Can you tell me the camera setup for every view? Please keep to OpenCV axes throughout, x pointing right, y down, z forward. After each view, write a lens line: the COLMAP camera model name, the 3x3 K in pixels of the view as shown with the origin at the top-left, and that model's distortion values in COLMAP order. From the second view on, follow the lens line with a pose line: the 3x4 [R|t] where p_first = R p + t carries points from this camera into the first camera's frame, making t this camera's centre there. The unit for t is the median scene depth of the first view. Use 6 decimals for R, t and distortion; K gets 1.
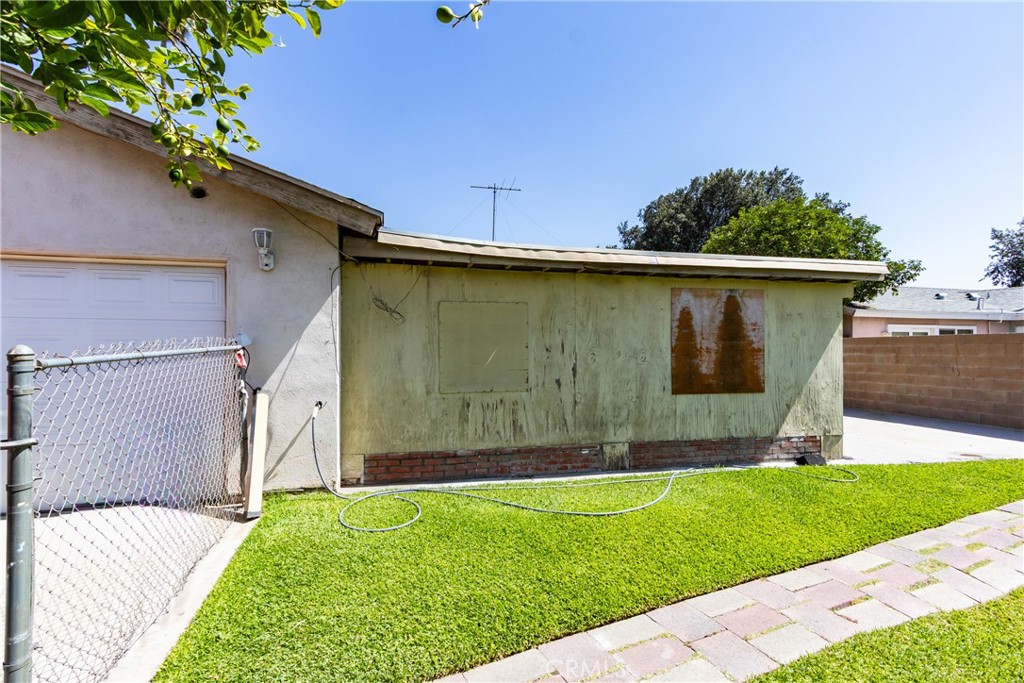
lens RADIAL K [[463.4, 0, 501.1], [0, 463.4, 345.3], [0, 0, 1]] dist [0.003549, 0.000047]
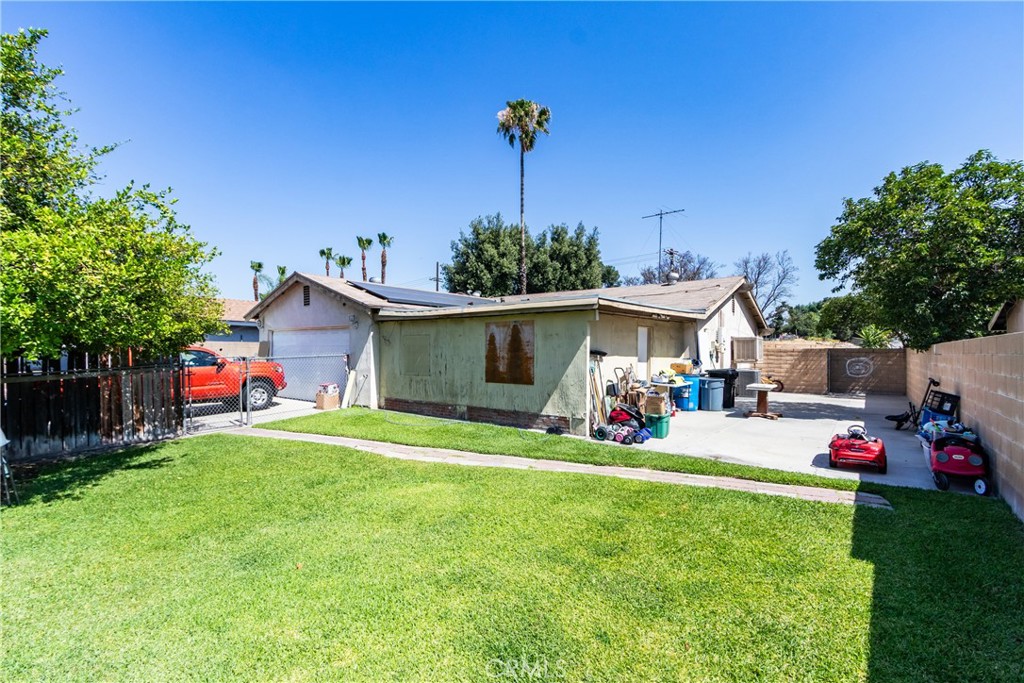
lens RADIAL K [[463.4, 0, 501.1], [0, 463.4, 345.3], [0, 0, 1]] dist [0.003549, 0.000047]
pose [[0.627462, -0.008767, -0.778598, 1.776572], [0.004731, 0.999961, -0.007447, -0.022435], [0.778633, 0.000989, 0.627479, -0.078725]]
